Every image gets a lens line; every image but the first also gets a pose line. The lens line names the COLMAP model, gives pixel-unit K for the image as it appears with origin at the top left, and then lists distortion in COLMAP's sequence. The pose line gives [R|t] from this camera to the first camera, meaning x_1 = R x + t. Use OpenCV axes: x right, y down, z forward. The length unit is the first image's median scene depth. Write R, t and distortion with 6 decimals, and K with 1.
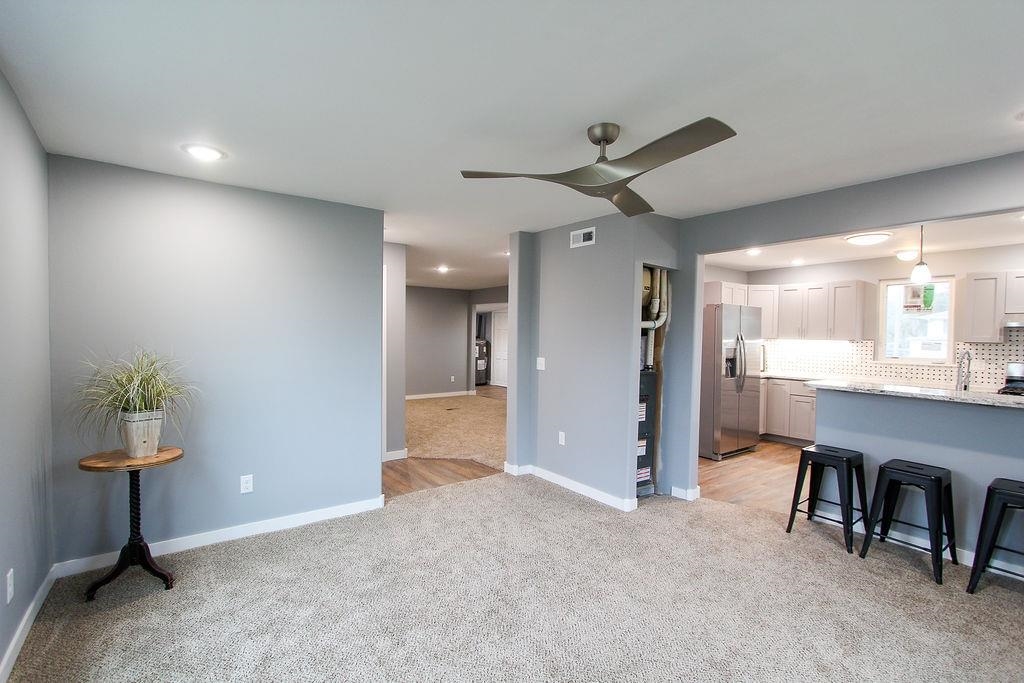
lens RADIAL K [[463.4, 0, 515.8], [0, 463.4, 348.3], [0, 0, 1]] dist [-0.013168, -0.000163]
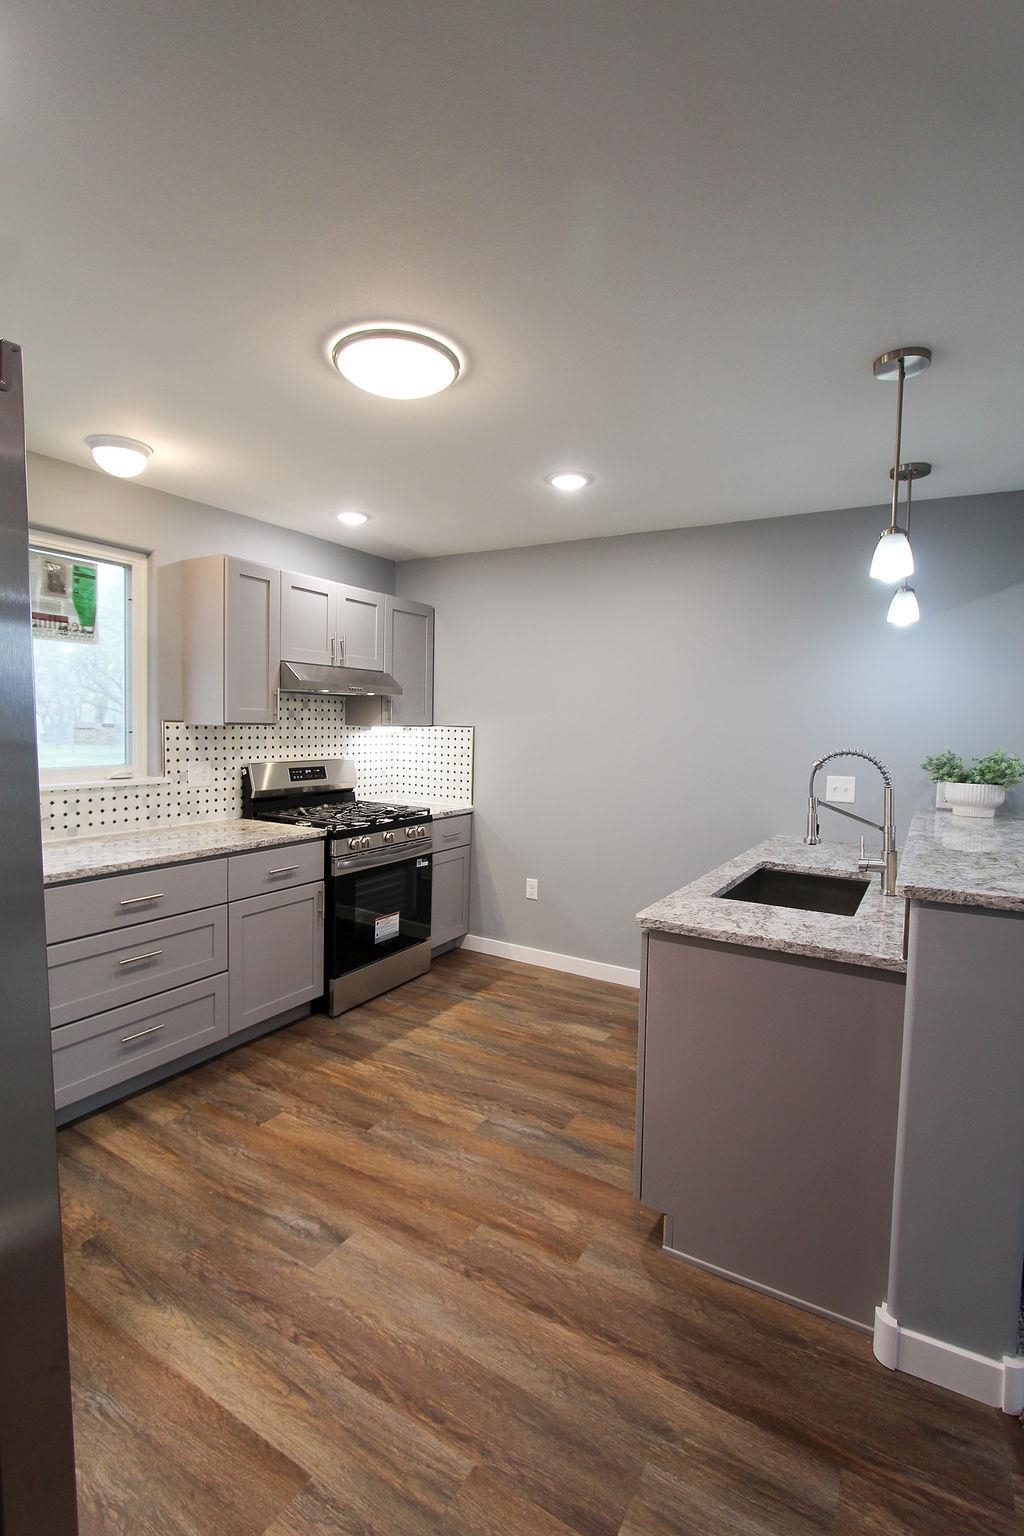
lens RADIAL K [[710.4, 0, 506.8], [0, 710.4, 766.5], [0, 0, 1]] dist [-0.014298, 0.001856]
pose [[-0.371851, -0.074734, 0.925279, 0.251118], [0.007977, 0.996460, 0.083689, -0.022927], [-0.928258, 0.038501, -0.369938, 0.892311]]
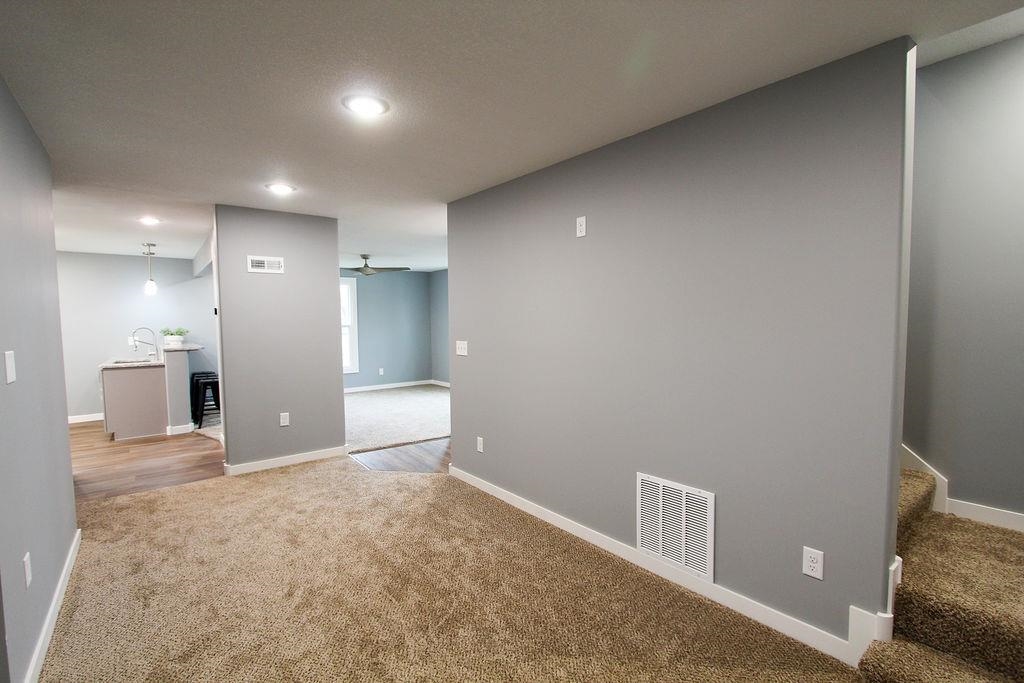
lens RADIAL K [[473.6, 0, 509.6], [0, 473.6, 347.2], [0, 0, 1]] dist [-0.014298, 0.001856]
pose [[-0.999959, 0.007151, -0.005547, -0.322311], [0.006617, 0.995830, 0.090984, -0.046009], [0.006175, 0.090944, -0.995837, 1.695640]]
